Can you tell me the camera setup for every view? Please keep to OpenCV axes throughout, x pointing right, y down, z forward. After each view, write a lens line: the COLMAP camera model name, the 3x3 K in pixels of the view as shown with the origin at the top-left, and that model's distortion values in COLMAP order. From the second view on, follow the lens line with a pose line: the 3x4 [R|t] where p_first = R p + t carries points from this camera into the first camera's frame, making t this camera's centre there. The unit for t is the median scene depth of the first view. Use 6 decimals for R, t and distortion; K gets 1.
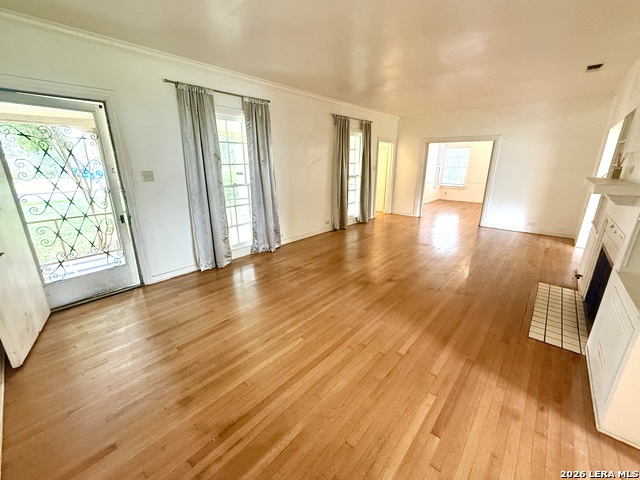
lens RADIAL K [[263.6, 0, 320.8], [0, 263.6, 239.7], [0, 0, 1]] dist [0.000095, -0.000371]
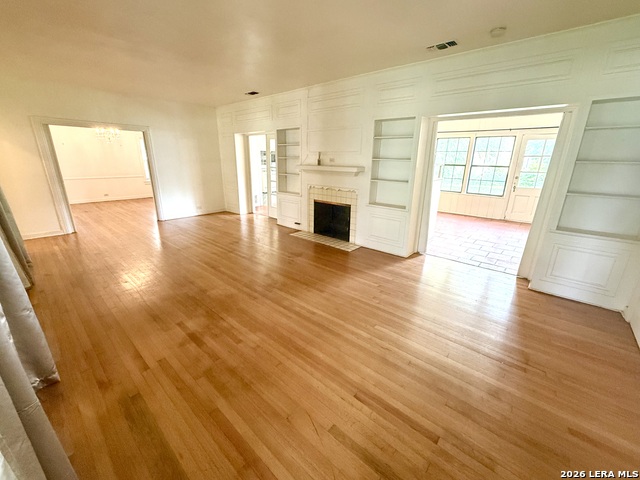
lens RADIAL K [[263.6, 0, 320.8], [0, 263.6, 239.7], [0, 0, 1]] dist [0.000095, -0.000371]
pose [[-0.006142, -0.294341, 0.955681, -0.708831], [0.265723, 0.920859, 0.285324, -0.217681], [-0.964030, 0.255699, 0.072558, 0.767883]]
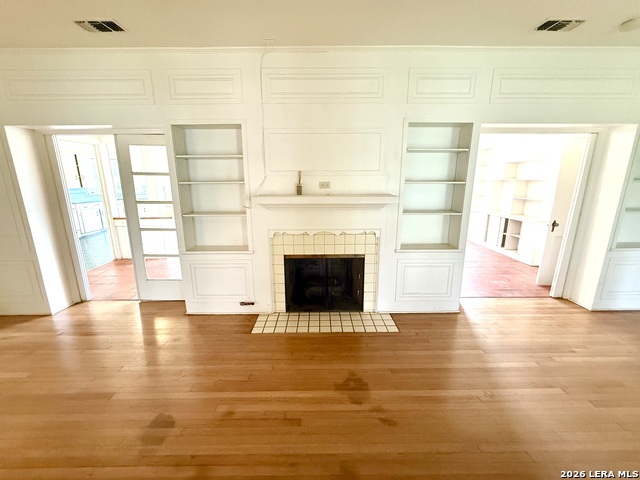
lens RADIAL K [[263.6, 0, 320.8], [0, 263.6, 239.7], [0, 0, 1]] dist [0.000095, -0.000371]
pose [[-0.666219, -0.167882, 0.726614, 0.187655], [0.211529, 0.891776, 0.399989, -0.375819], [-0.715128, 0.420181, -0.558606, 1.258263]]
